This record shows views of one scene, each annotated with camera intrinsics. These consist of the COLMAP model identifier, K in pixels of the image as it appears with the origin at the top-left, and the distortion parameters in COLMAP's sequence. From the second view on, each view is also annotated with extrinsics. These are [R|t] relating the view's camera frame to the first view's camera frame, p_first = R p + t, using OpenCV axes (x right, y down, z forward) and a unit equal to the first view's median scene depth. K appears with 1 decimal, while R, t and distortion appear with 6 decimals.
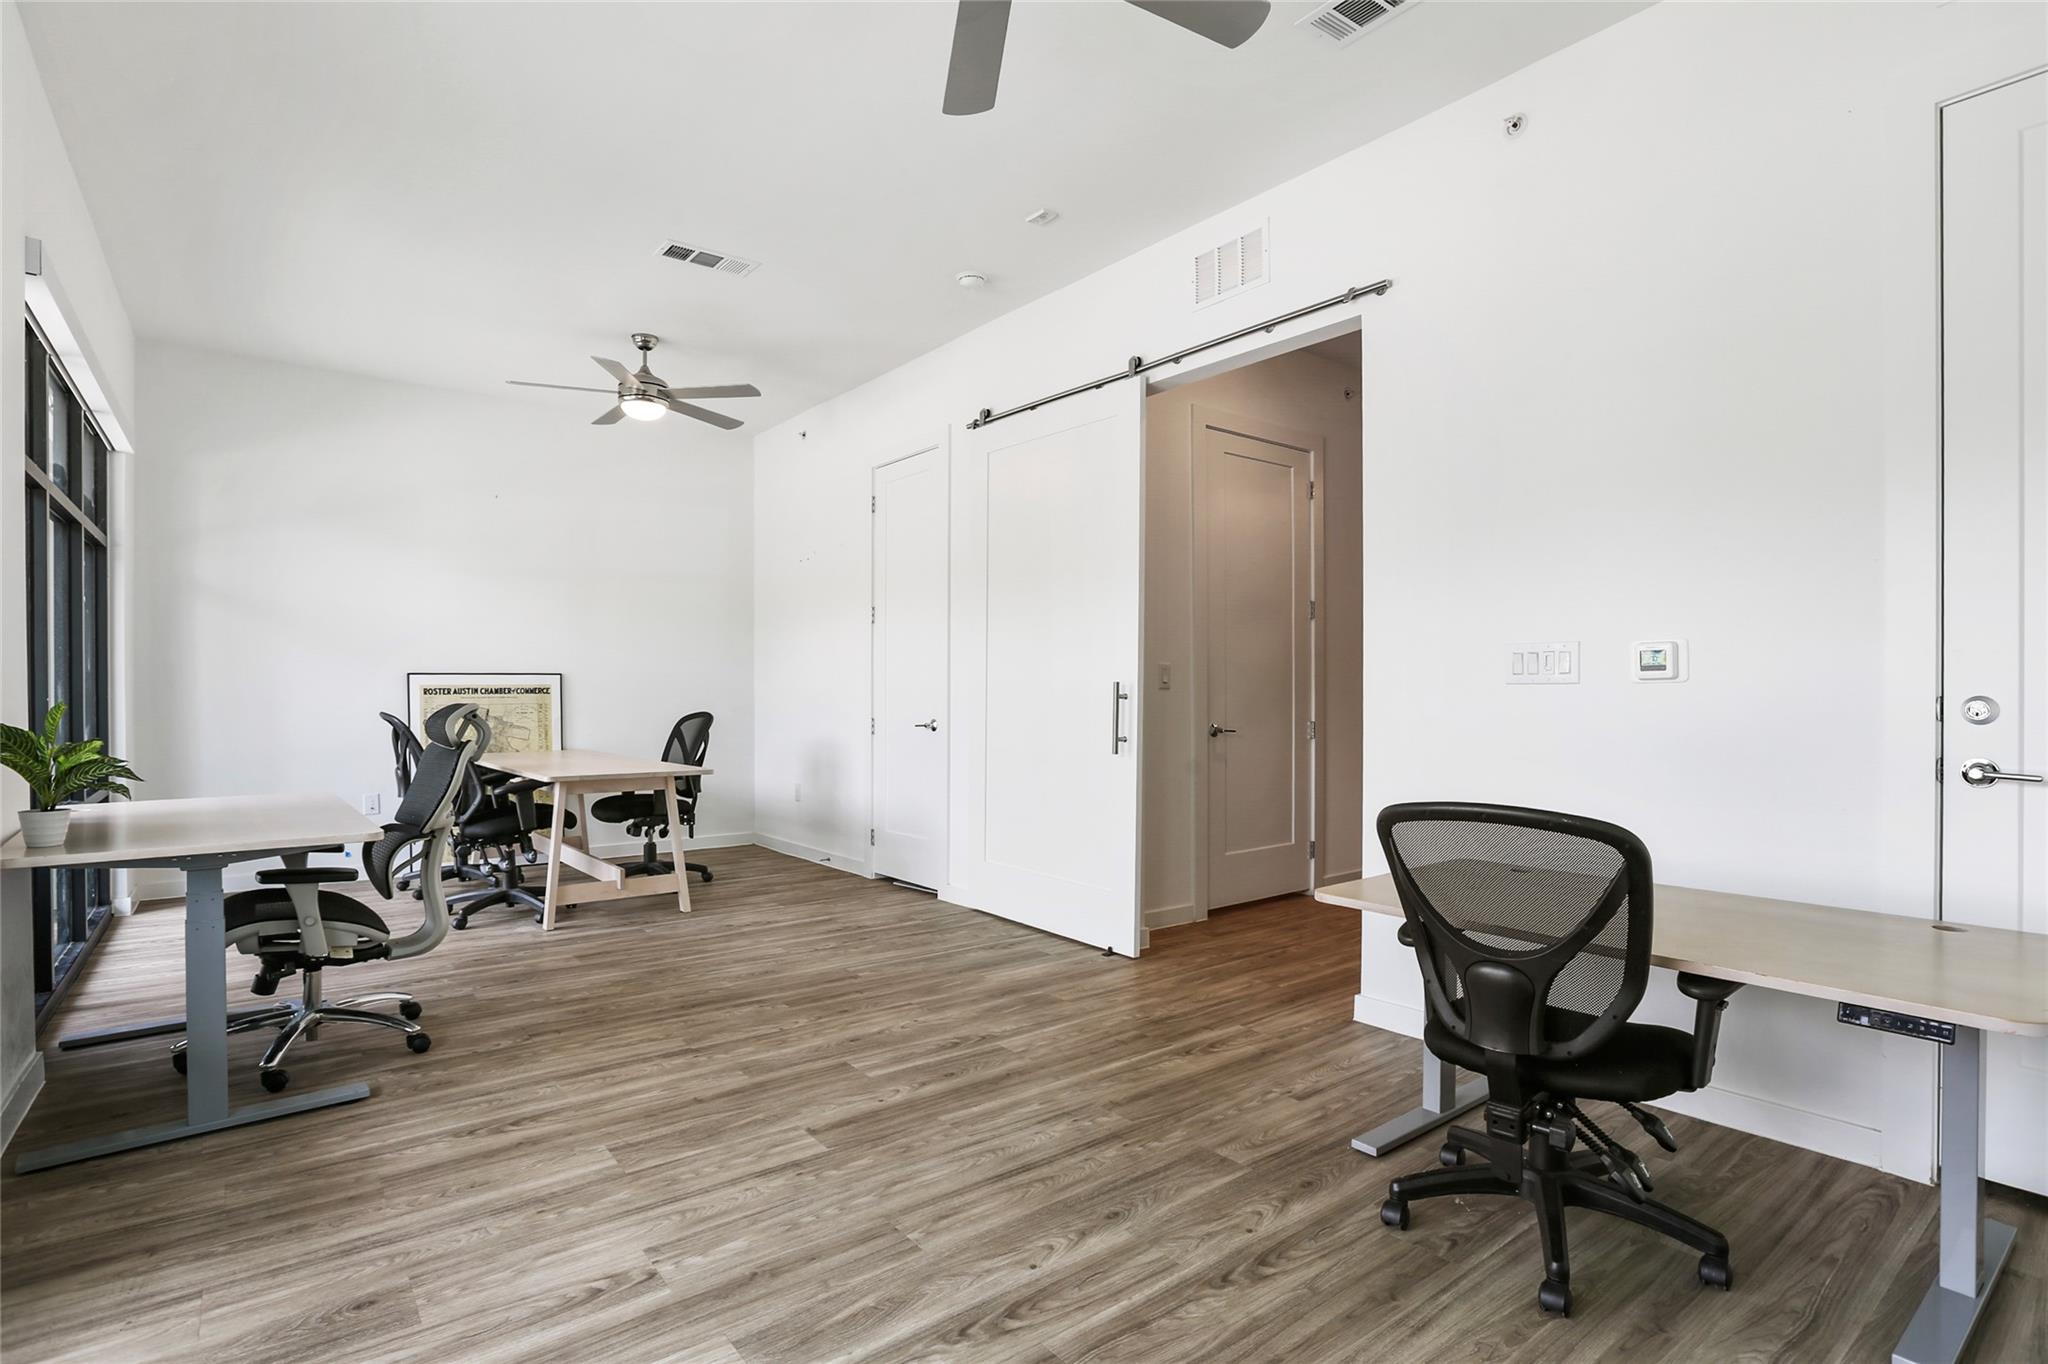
lens RADIAL K [[993.3, 0, 1014.6], [0, 993.3, 693.2], [0, 0, 1]] dist [-0.053230, 0.022231]
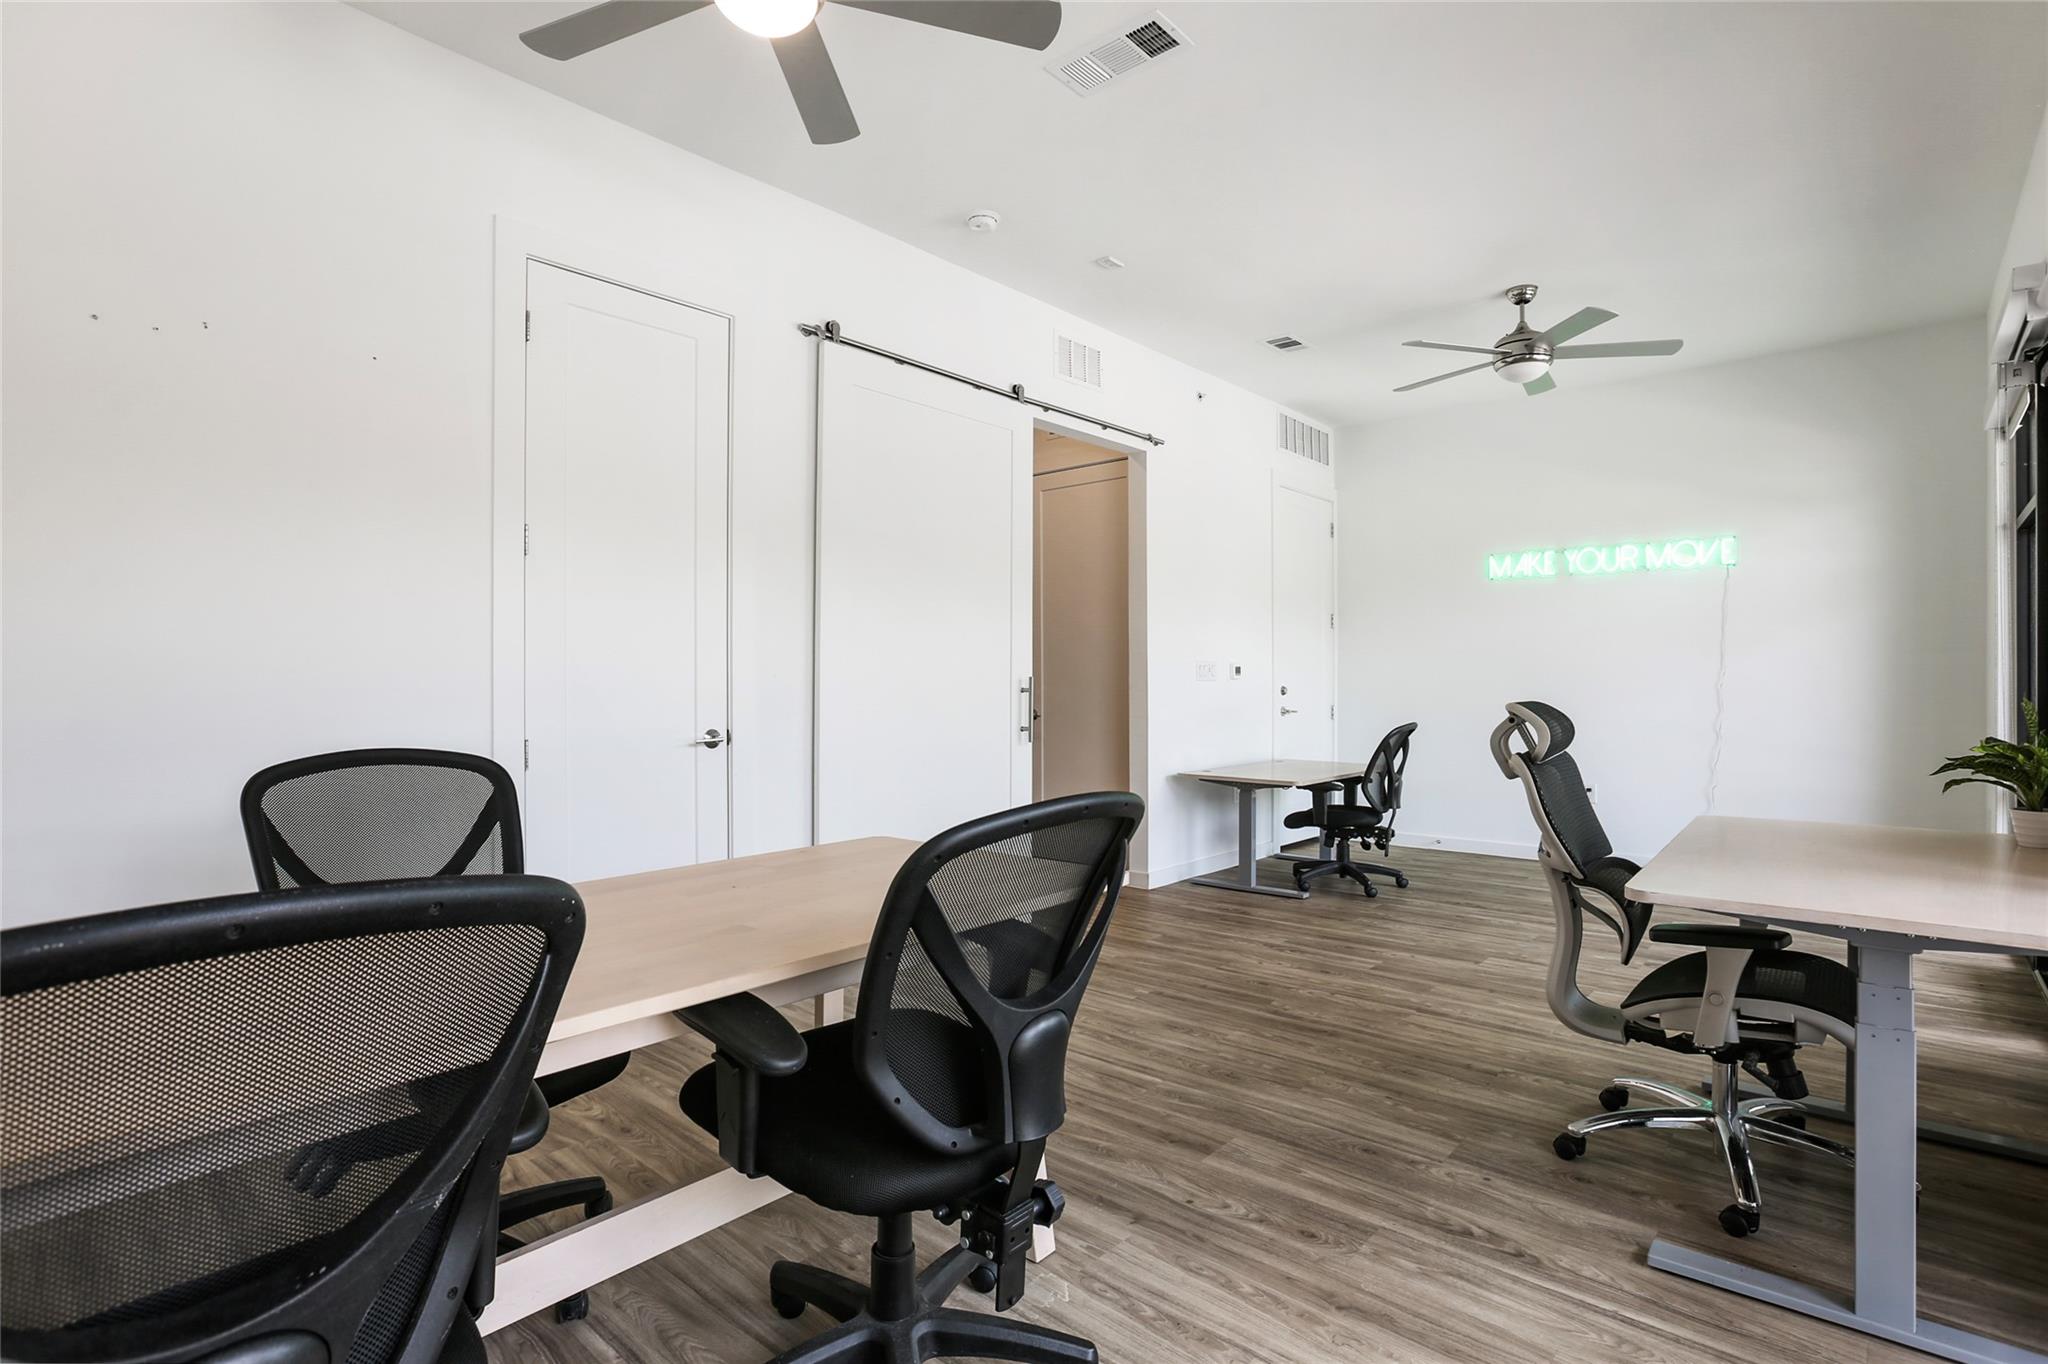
lens RADIAL K [[993.3, 0, 1014.6], [0, 993.3, 693.2], [0, 0, 1]] dist [-0.053230, 0.022231]
pose [[-0.164811, -0.011875, 0.986254, -1.159147], [0.002366, 0.999920, 0.012435, -0.008917], [-0.986322, 0.004383, -0.164770, 1.409374]]
